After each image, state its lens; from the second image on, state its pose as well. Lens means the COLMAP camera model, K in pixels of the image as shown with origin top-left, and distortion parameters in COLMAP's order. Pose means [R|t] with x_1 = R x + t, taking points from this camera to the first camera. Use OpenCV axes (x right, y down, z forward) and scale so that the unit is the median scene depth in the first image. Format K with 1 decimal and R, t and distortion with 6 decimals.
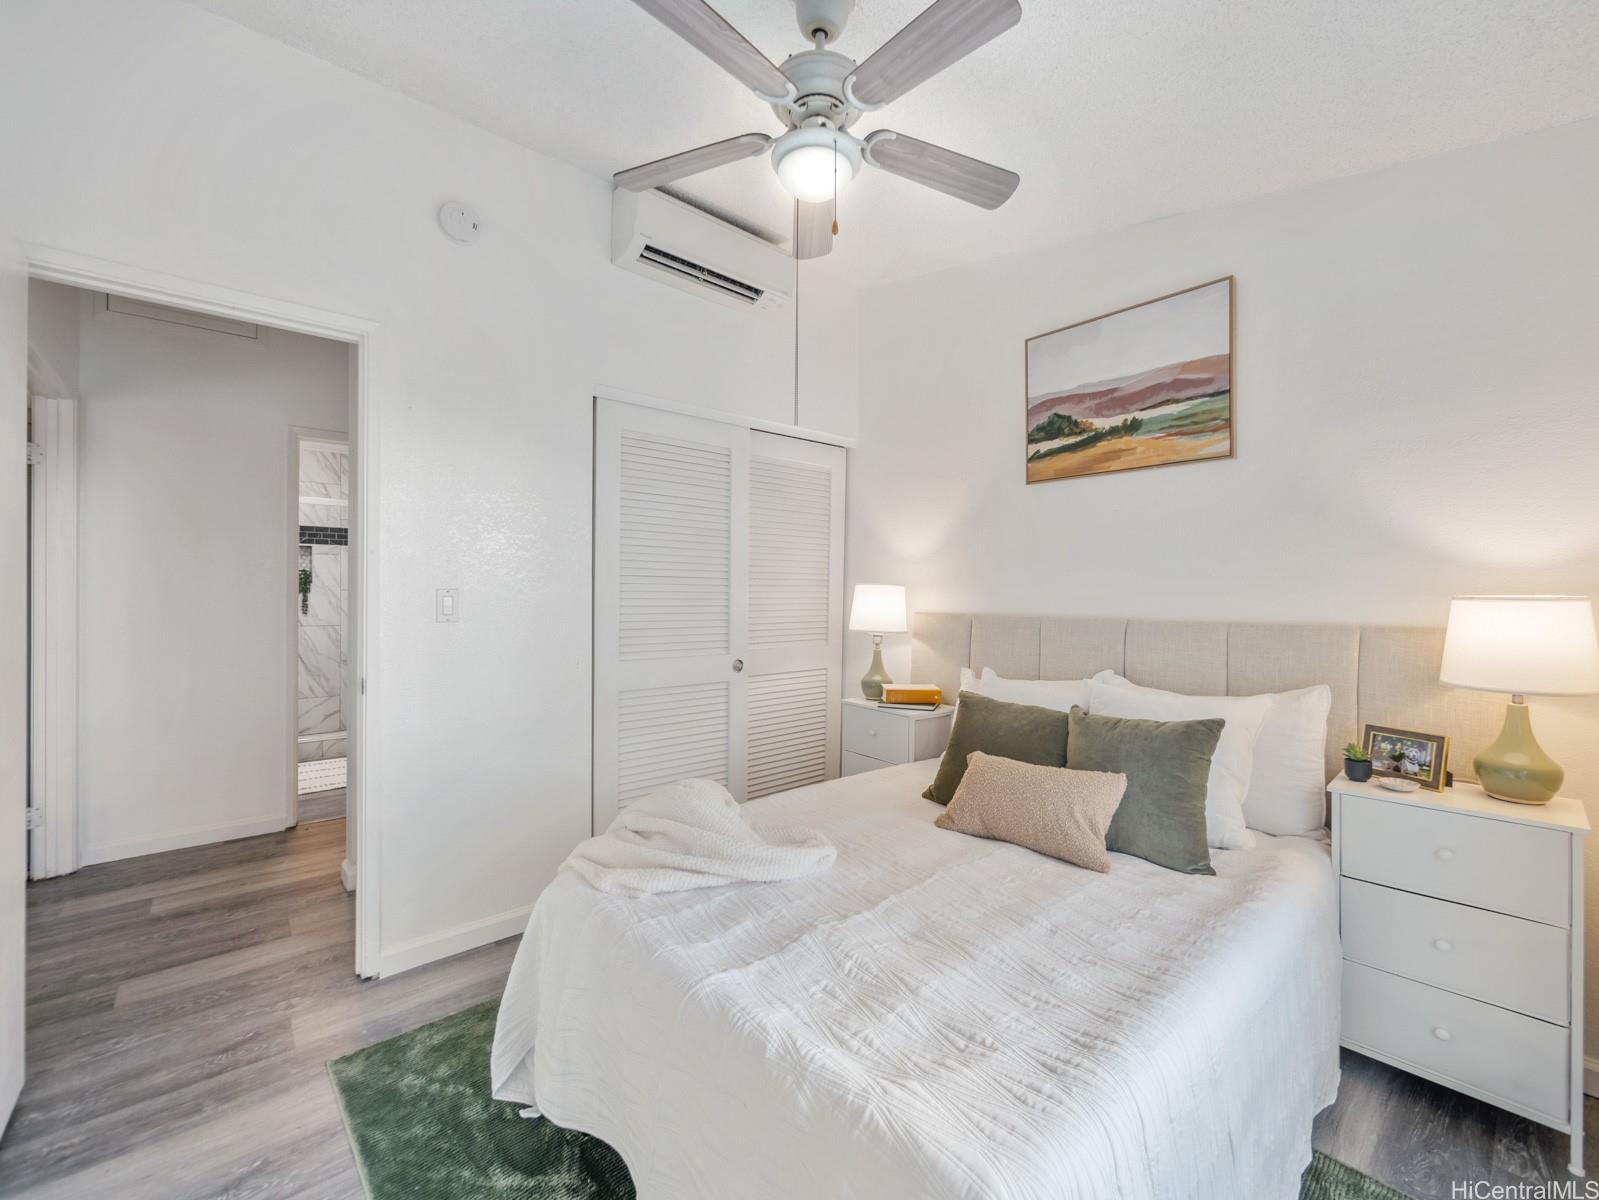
lens RADIAL K [[665.1, 0, 805.6], [0, 665.1, 590.4], [0, 0, 1]] dist [-0.002116, 0.000128]
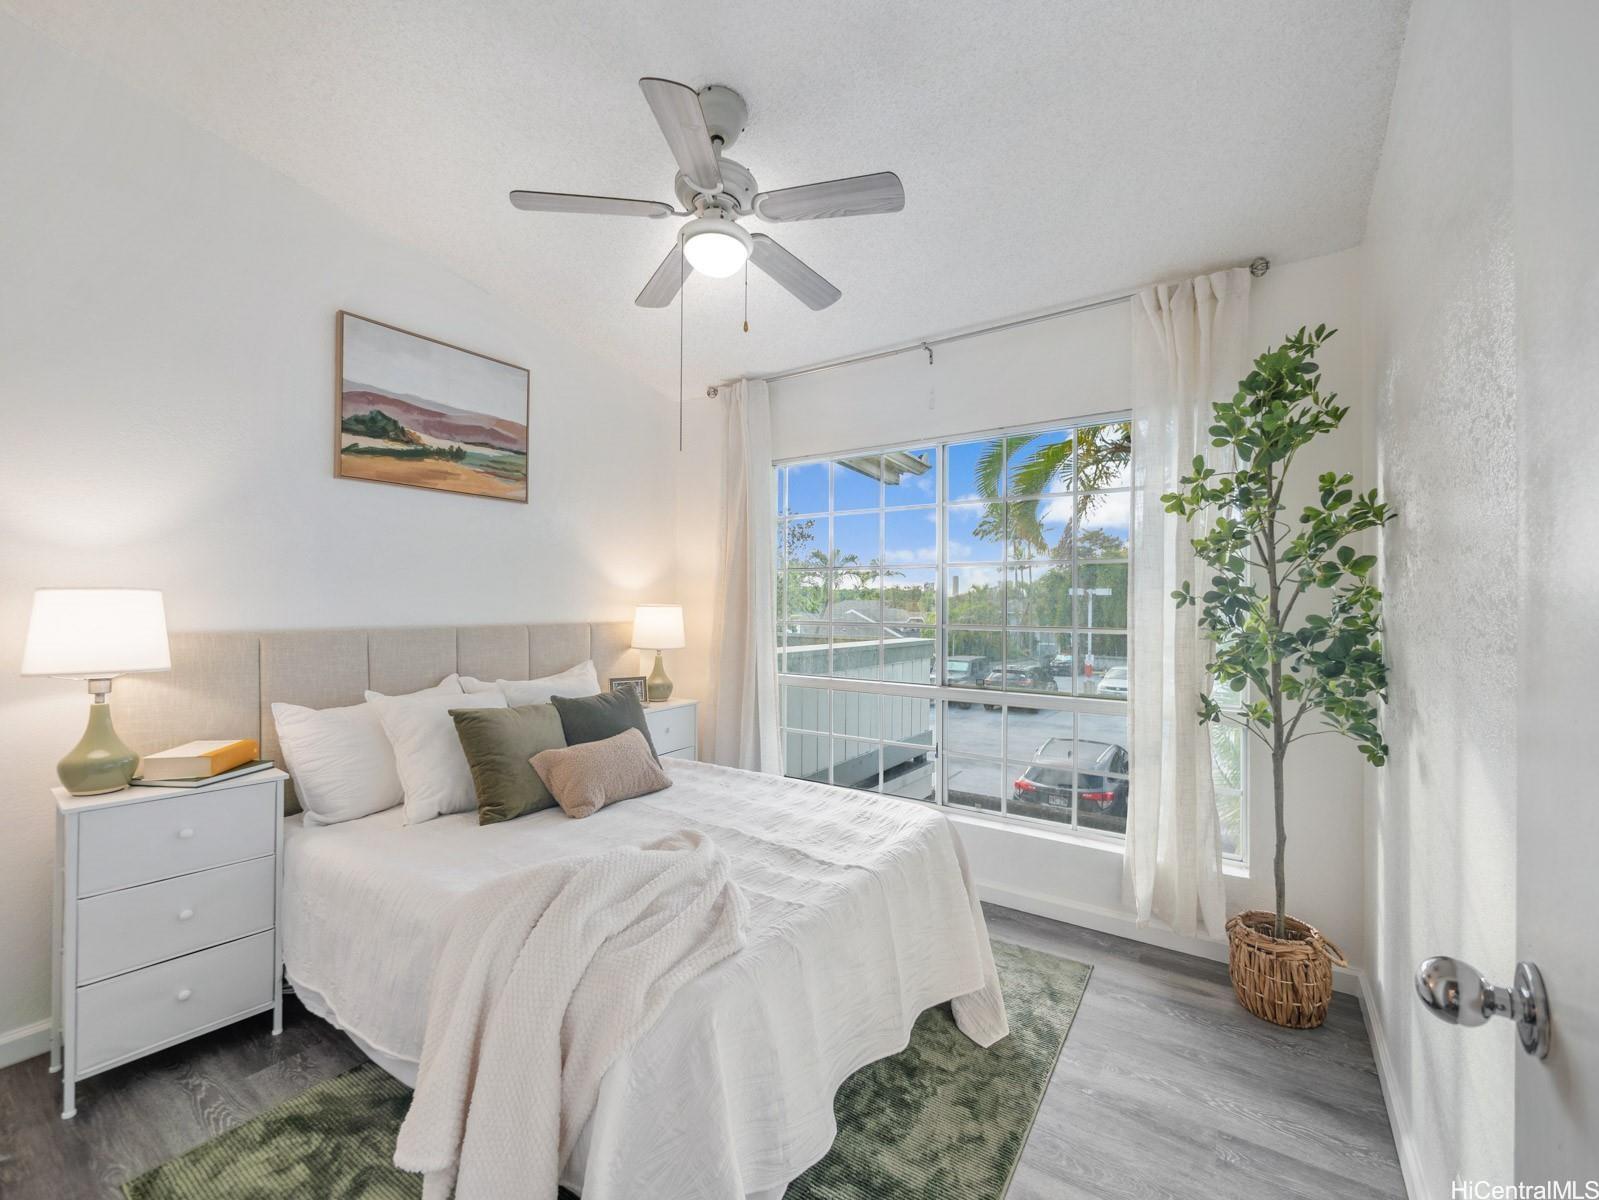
lens RADIAL K [[665.1, 0, 805.6], [0, 665.1, 590.4], [0, 0, 1]] dist [-0.002116, 0.000128]
pose [[-0.238541, 0.010255, 0.971078, -0.717434], [-0.011941, 0.999838, -0.013492, -0.008924], [-0.971059, -0.014814, -0.238380, 0.675654]]
